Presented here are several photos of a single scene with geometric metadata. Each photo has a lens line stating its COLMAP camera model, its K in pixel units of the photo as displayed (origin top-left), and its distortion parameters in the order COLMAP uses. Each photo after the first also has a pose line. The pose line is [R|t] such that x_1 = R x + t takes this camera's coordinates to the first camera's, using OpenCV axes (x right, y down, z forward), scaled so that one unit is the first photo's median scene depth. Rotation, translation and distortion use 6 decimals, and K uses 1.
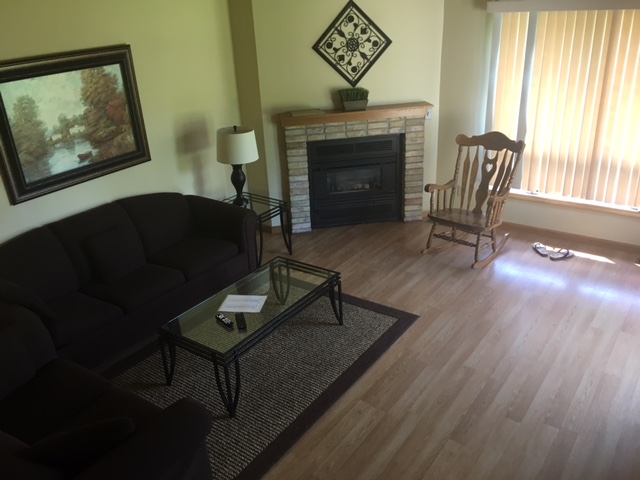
lens RADIAL K [[535.0, 0, 320.0], [0, 535.0, 240.0], [0, 0, 1]] dist [0.007293, -0.106865]
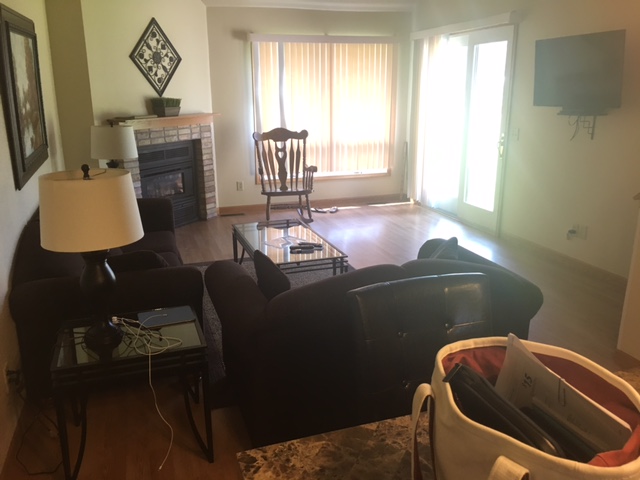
lens RADIAL K [[535.0, 0, 320.0], [0, 535.0, 240.0], [0, 0, 1]] dist [0.007293, -0.106865]
pose [[0.559901, -0.173403, 0.810211, -0.698656], [0.310195, 0.950610, -0.010910, 0.102905], [-0.768303, 0.257432, 0.586037, 0.202184]]
